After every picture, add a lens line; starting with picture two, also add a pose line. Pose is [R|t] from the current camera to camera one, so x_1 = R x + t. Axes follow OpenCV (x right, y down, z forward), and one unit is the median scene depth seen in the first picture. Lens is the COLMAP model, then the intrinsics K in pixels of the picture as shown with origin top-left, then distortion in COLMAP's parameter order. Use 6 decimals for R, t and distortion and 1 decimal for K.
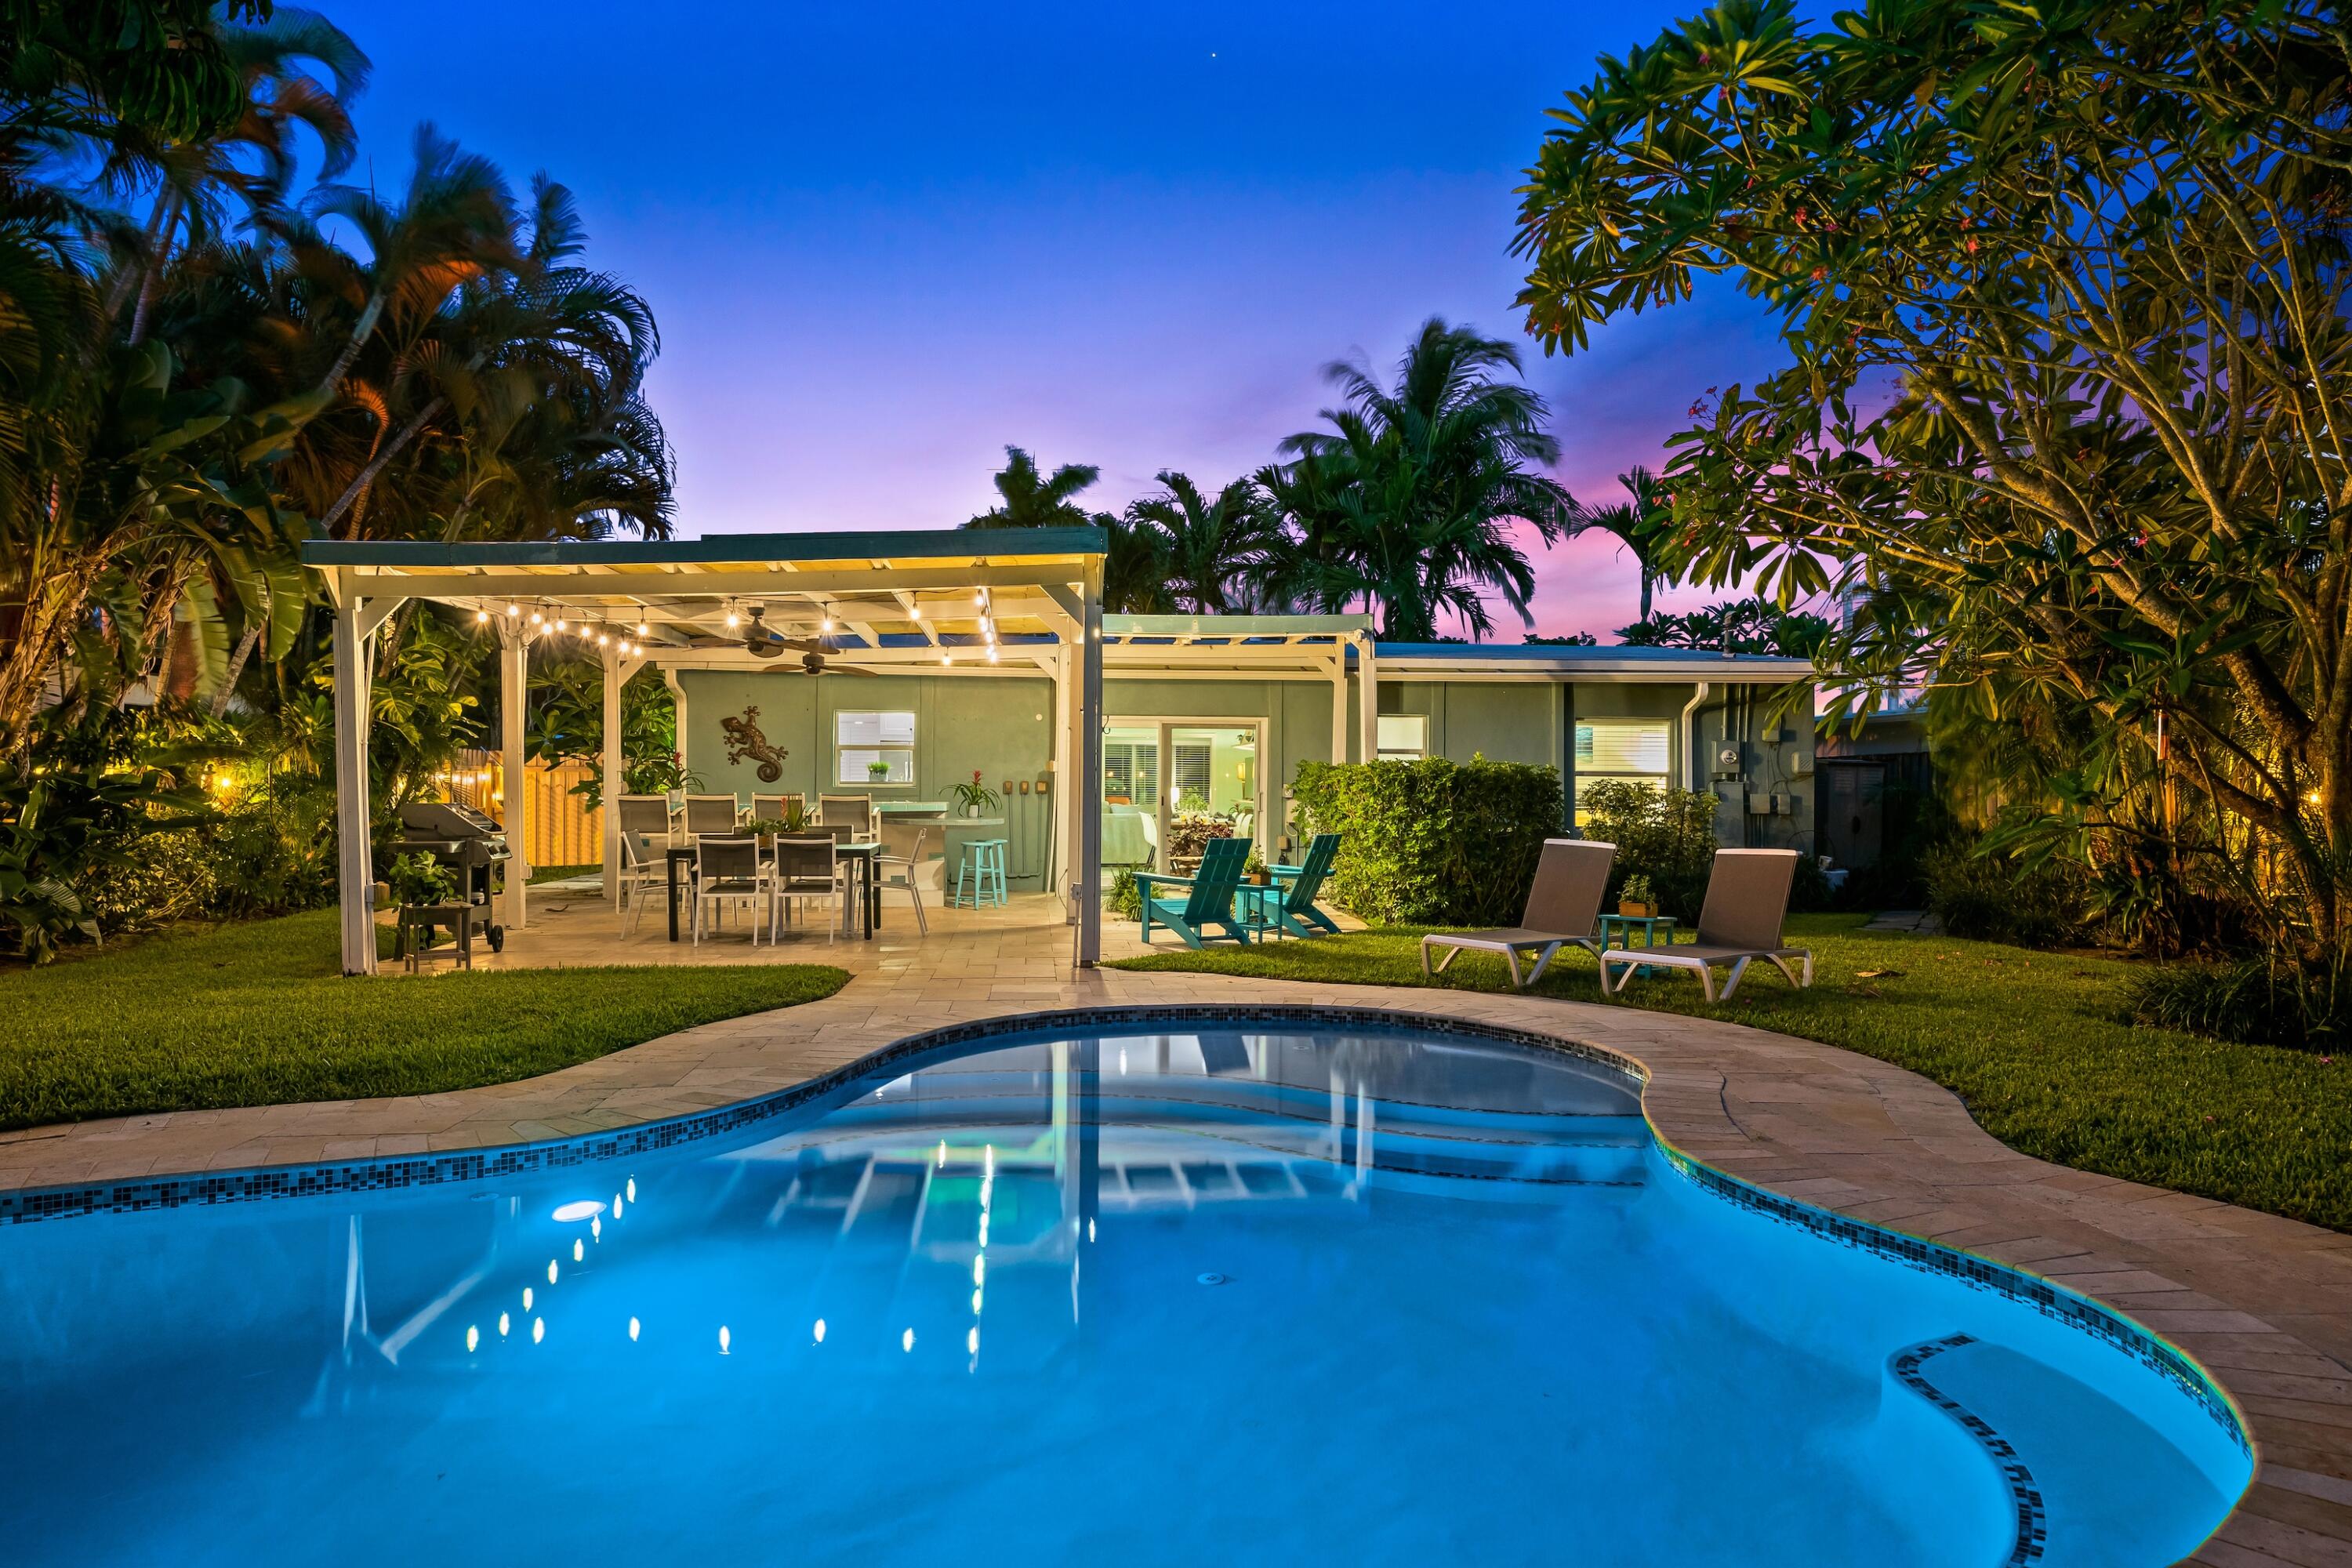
lens RADIAL K [[1608.9, 0, 1175.9], [0, 1608.9, 778.4], [0, 0, 1]] dist [0.002459, 0.000326]
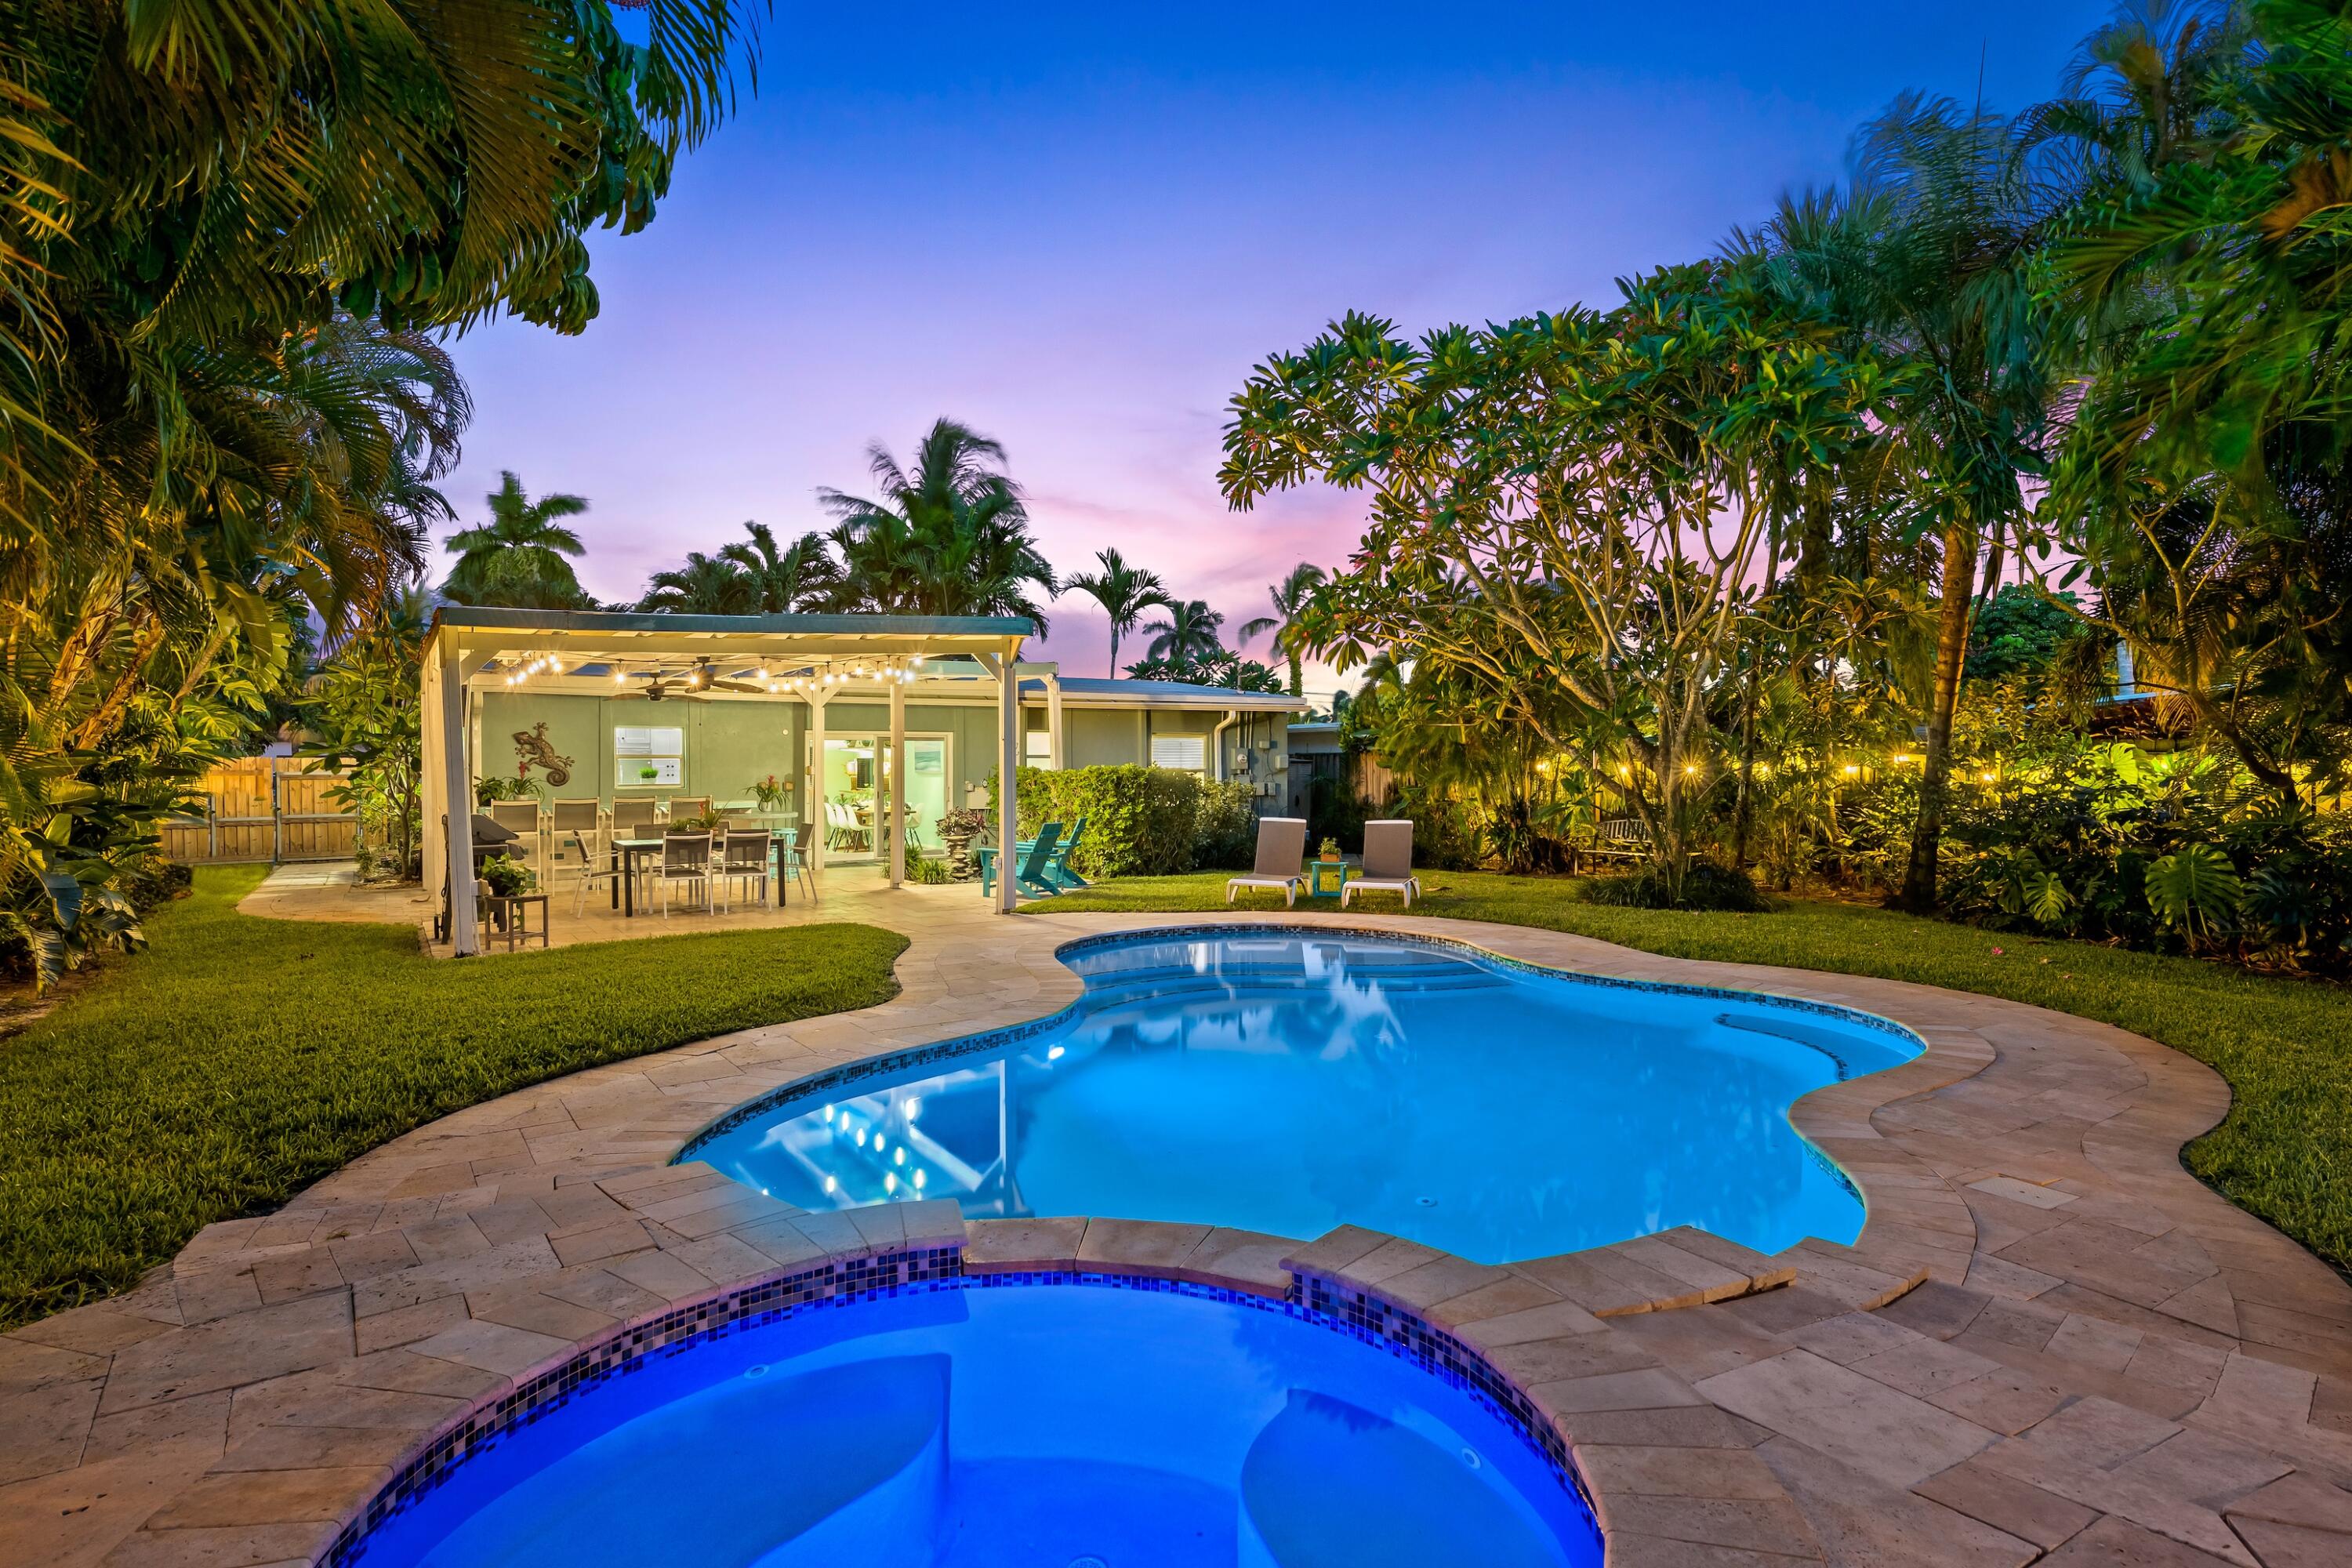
lens RADIAL K [[1365.1, 0, 1176.6], [0, 1365.1, 785.2], [0, 0, 1]] dist [0.001038, 0.000109]
pose [[0.883252, -0.016725, 0.468600, -0.322318], [0.007237, 0.999731, 0.022040, -0.017448], [-0.468842, -0.016075, 0.883135, -0.116408]]
